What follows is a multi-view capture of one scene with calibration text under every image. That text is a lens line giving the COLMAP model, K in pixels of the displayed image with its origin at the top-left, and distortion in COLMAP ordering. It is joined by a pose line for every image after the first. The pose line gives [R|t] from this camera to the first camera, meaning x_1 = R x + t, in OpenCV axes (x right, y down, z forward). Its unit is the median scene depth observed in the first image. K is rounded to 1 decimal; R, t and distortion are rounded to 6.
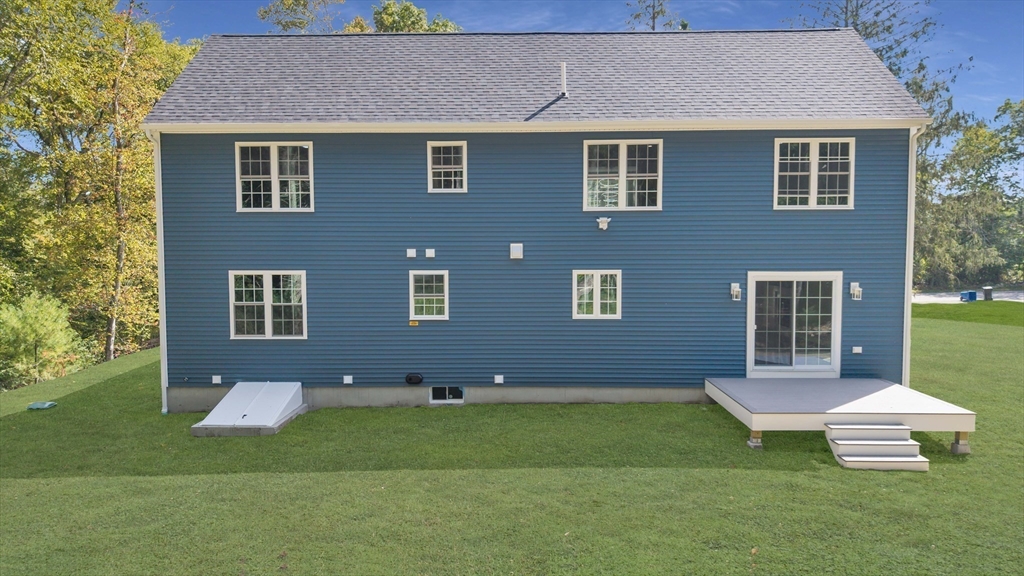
lens RADIAL K [[690.8, 0, 510.0], [0, 690.8, 277.4], [0, 0, 1]] dist [0.037448, -0.015380]
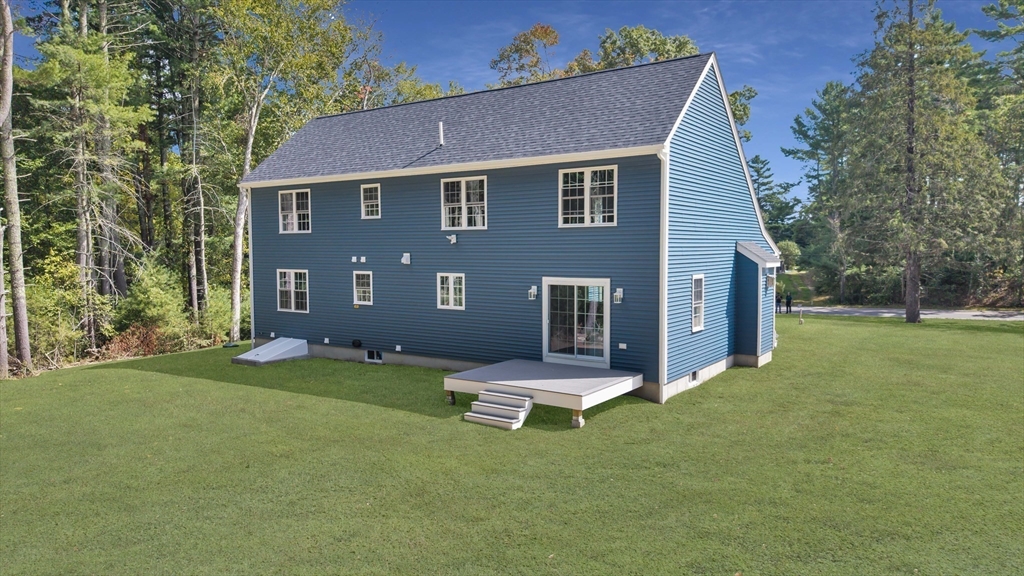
lens RADIAL K [[690.8, 0, 521.7], [0, 690.8, 297.2], [0, 0, 1]] dist [0.037448, -0.015380]
pose [[0.838271, 0.038969, -0.543860, 0.987046], [-0.034648, 0.999234, 0.018195, 0.006667], [0.544152, 0.003591, 0.838979, -0.067147]]
